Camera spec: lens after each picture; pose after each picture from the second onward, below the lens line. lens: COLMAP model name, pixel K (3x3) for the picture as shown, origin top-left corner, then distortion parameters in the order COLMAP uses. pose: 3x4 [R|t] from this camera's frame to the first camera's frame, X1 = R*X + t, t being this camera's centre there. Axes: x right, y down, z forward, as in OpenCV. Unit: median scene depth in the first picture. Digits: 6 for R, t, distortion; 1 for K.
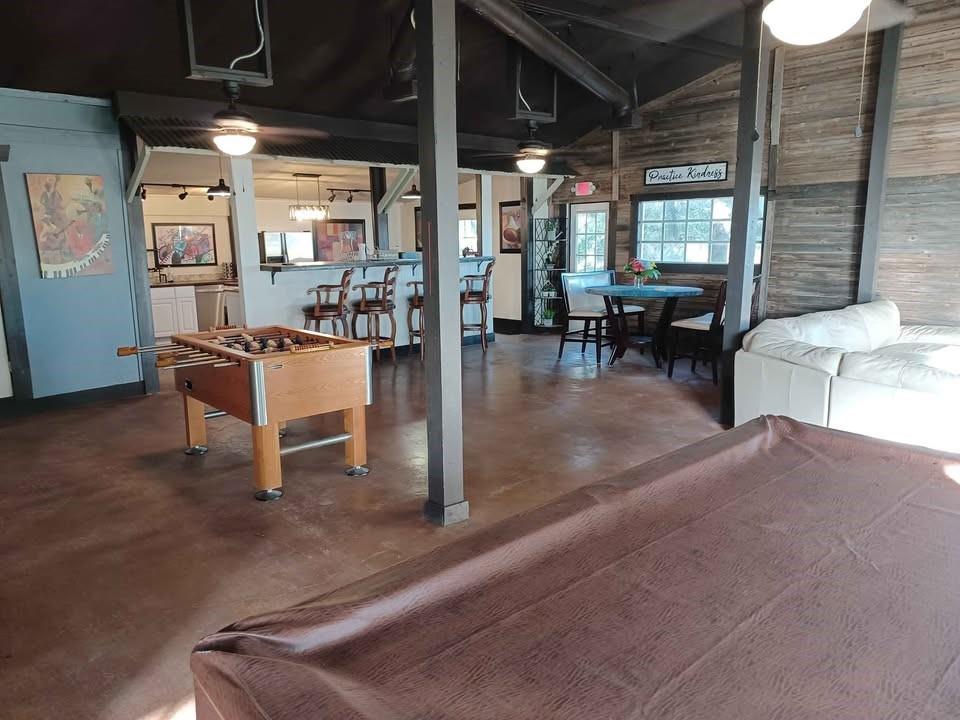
lens RADIAL K [[692.1, 0, 480.0], [0, 692.1, 360.0], [0, 0, 1]] dist [0.072527, -0.000582]
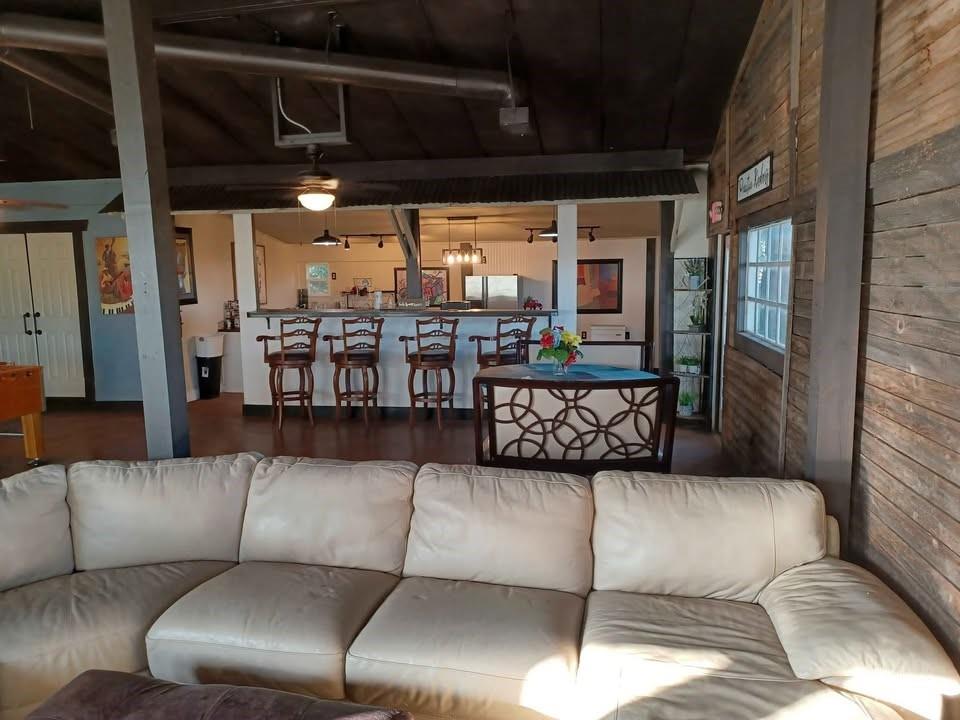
lens RADIAL K [[715.5, 0, 477.5], [0, 715.5, 328.7], [0, 0, 1]] dist [0.073541, 0.001048]
pose [[0.594990, 0.070017, -0.800677, 0.568084], [-0.143298, 0.989478, -0.019959, -0.099499], [0.790855, 0.126611, 0.598763, 0.454259]]
